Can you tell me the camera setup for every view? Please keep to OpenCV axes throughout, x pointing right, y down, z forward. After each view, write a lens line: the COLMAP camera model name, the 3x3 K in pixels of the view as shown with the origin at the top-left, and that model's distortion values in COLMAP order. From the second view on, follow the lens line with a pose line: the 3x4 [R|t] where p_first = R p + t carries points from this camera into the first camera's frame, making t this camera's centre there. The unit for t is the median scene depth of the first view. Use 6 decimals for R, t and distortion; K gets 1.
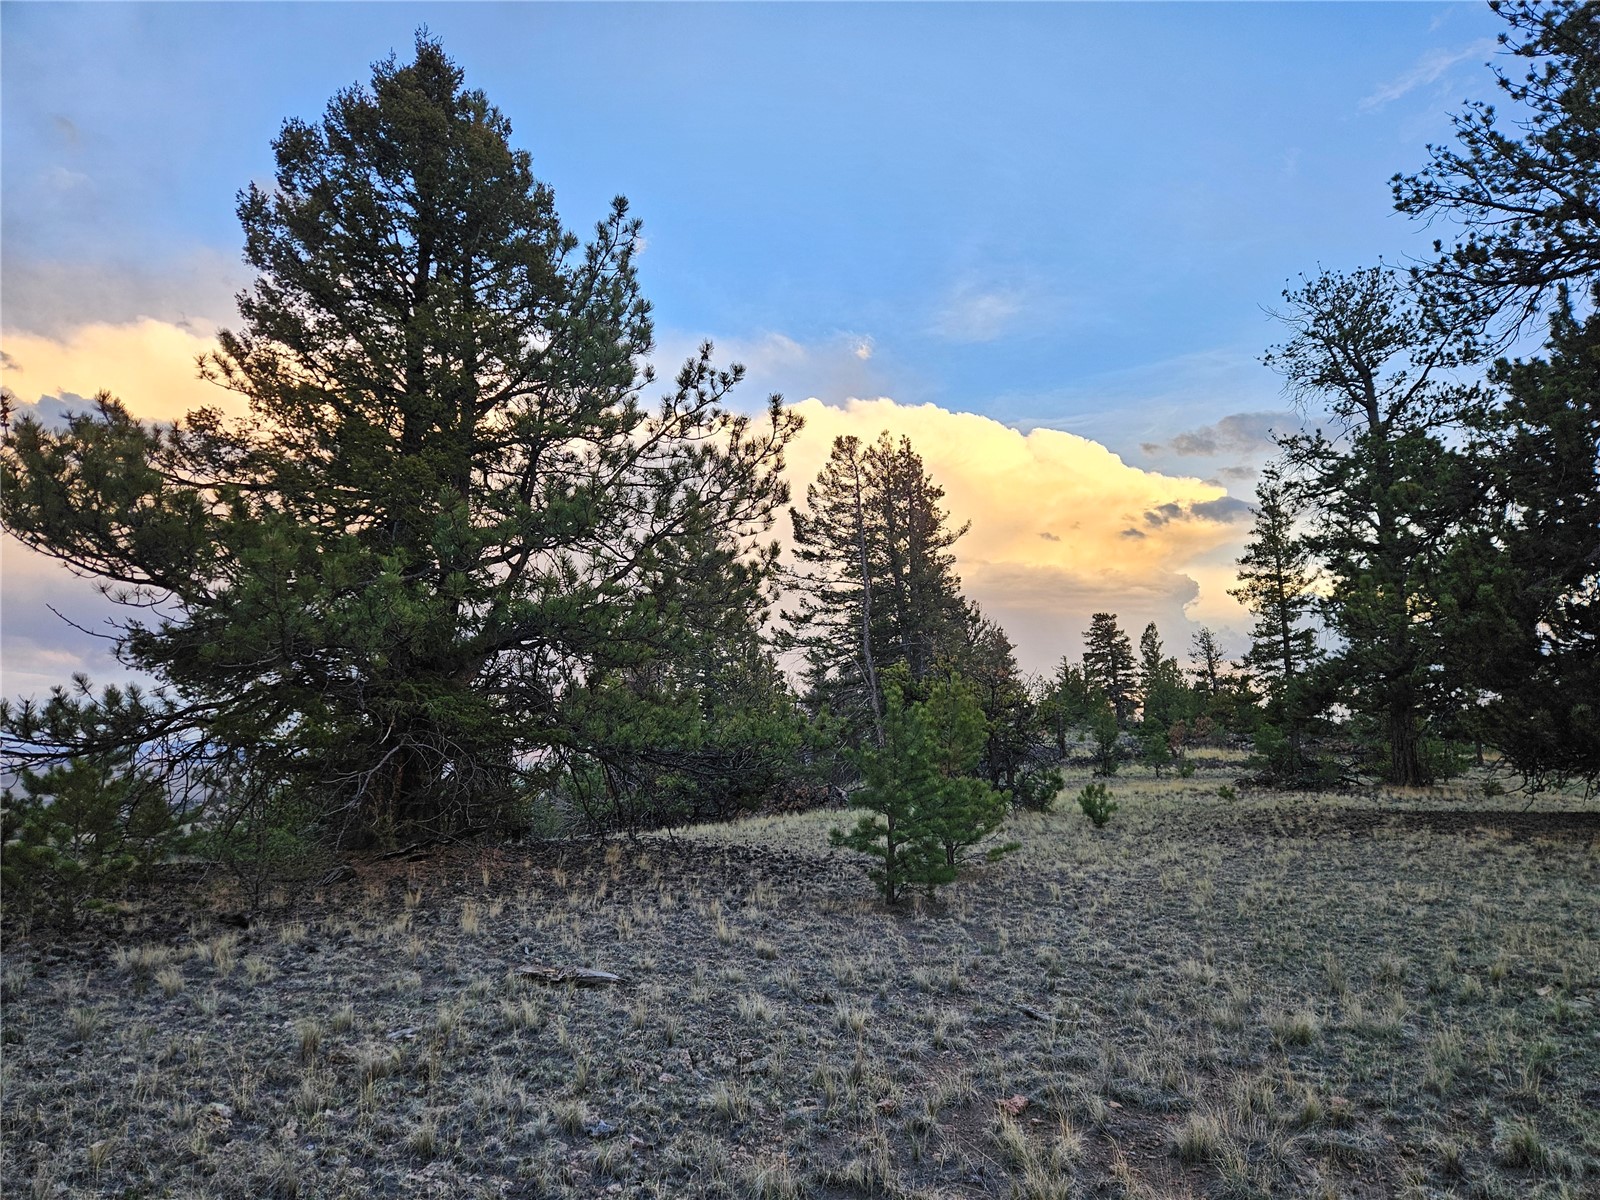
lens RADIAL K [[1058.6, 0, 782.3], [0, 1058.6, 616.3], [0, 0, 1]] dist [0.083078, -0.062476]
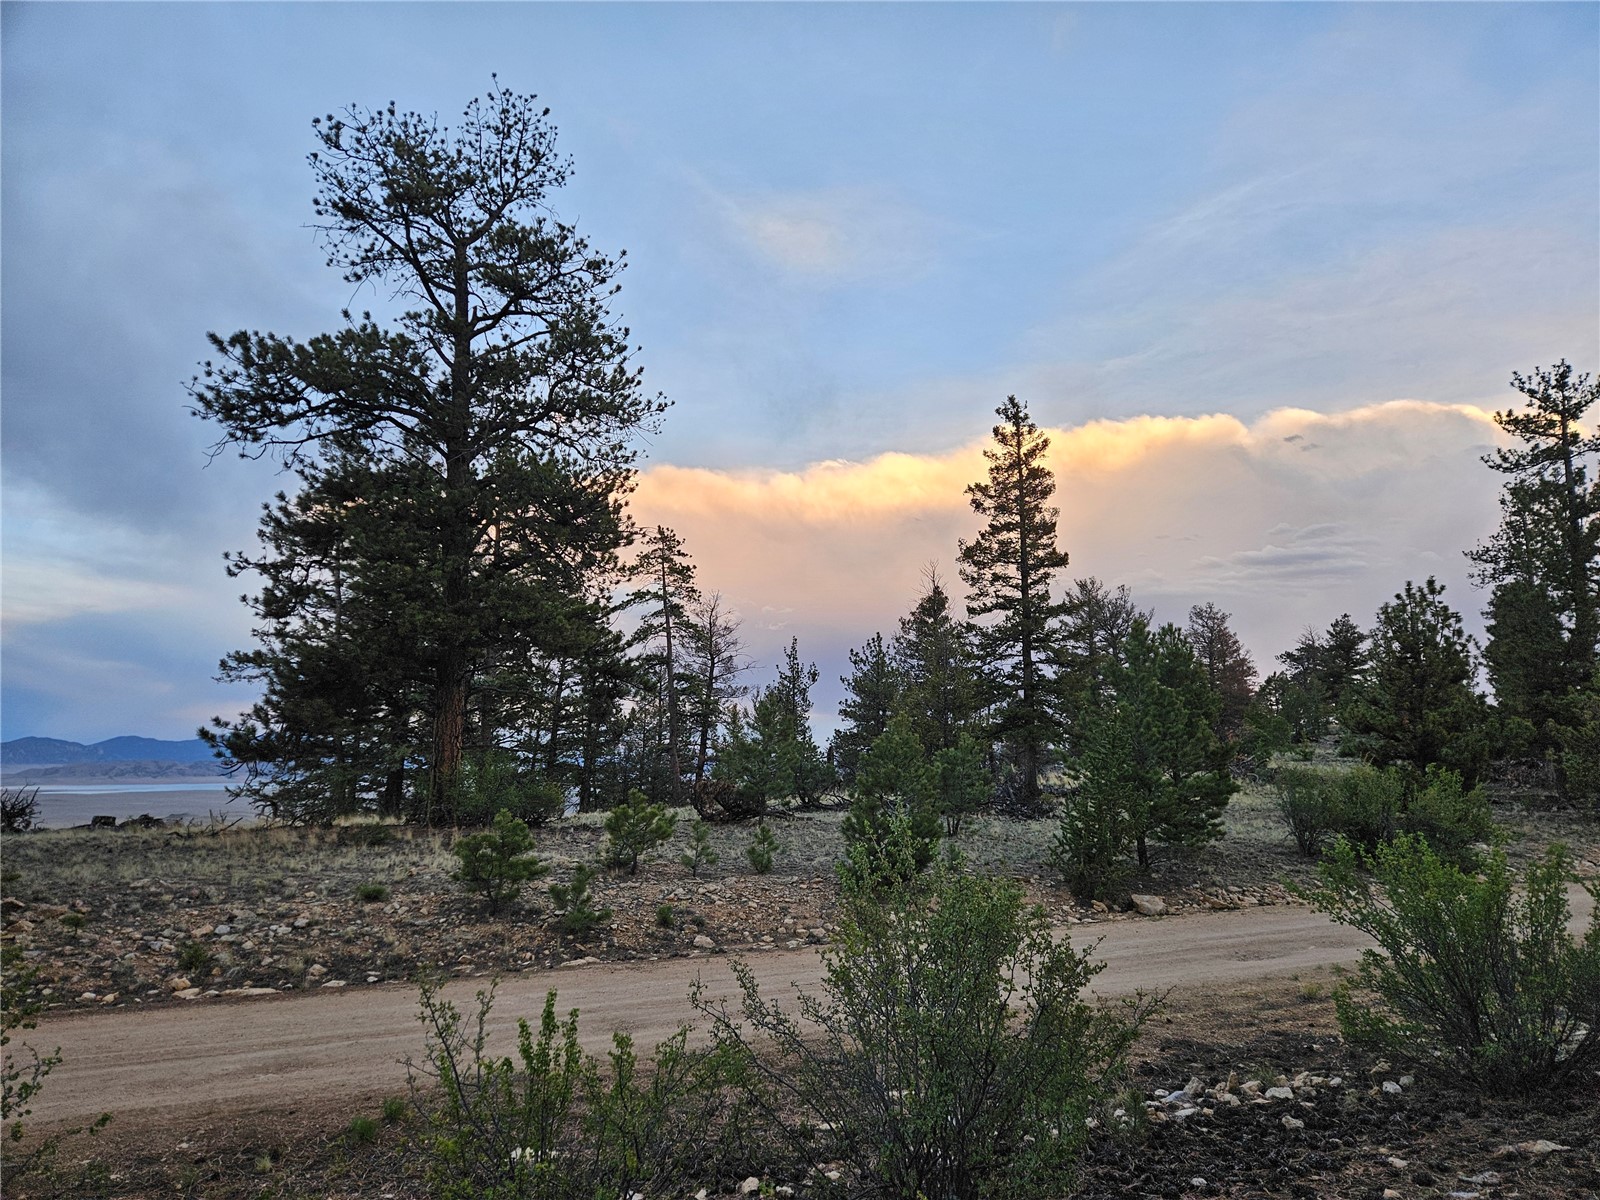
lens RADIAL K [[1058.6, 0, 809.8], [0, 1058.6, 598.4], [0, 0, 1]] dist [0.083078, -0.062476]
pose [[0.846629, -0.082661, -0.525725, 0.719817], [0.064526, 0.996520, -0.052772, 0.039258], [0.528257, 0.010756, 0.849016, 0.338466]]
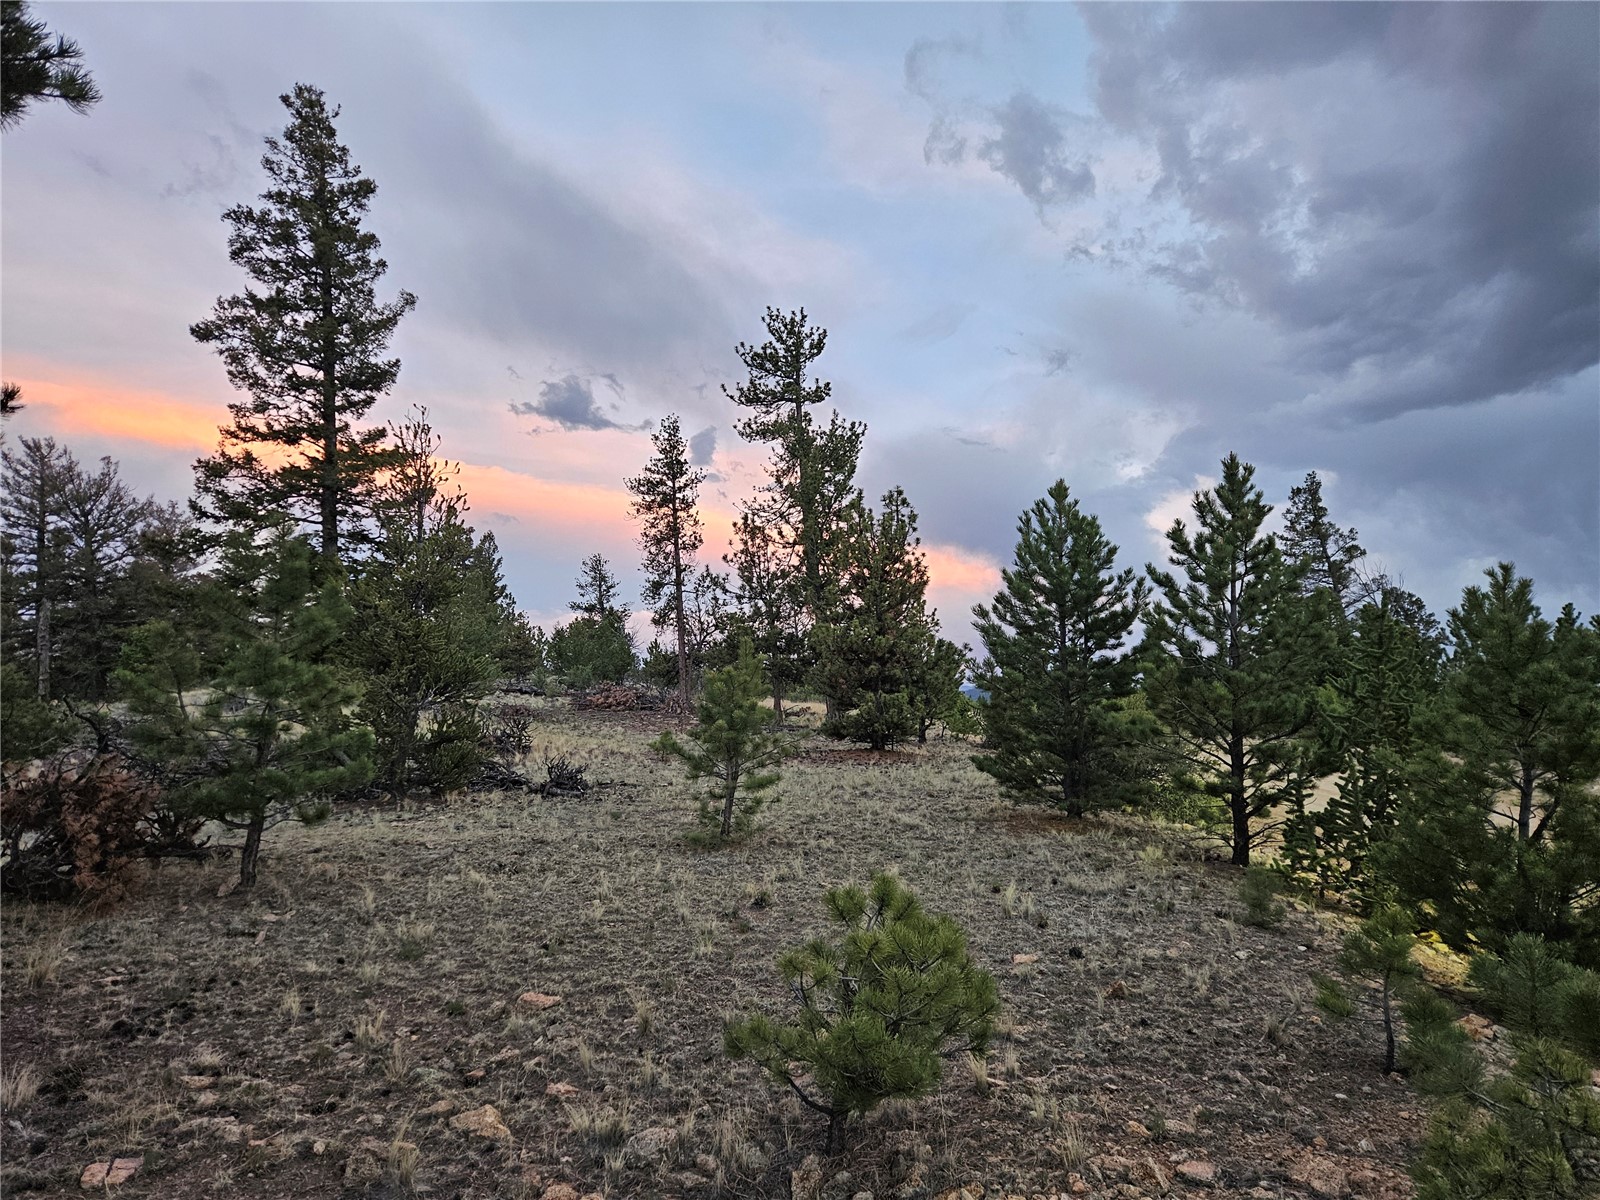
lens RADIAL K [[1058.6, 0, 795.3], [0, 1058.6, 598.8], [0, 0, 1]] dist [0.083078, -0.062476]
pose [[0.891486, 0.024855, 0.452366, 0.445127], [-0.038113, 0.999069, 0.020215, 0.063209], [-0.451443, -0.035263, 0.891603, 0.541434]]
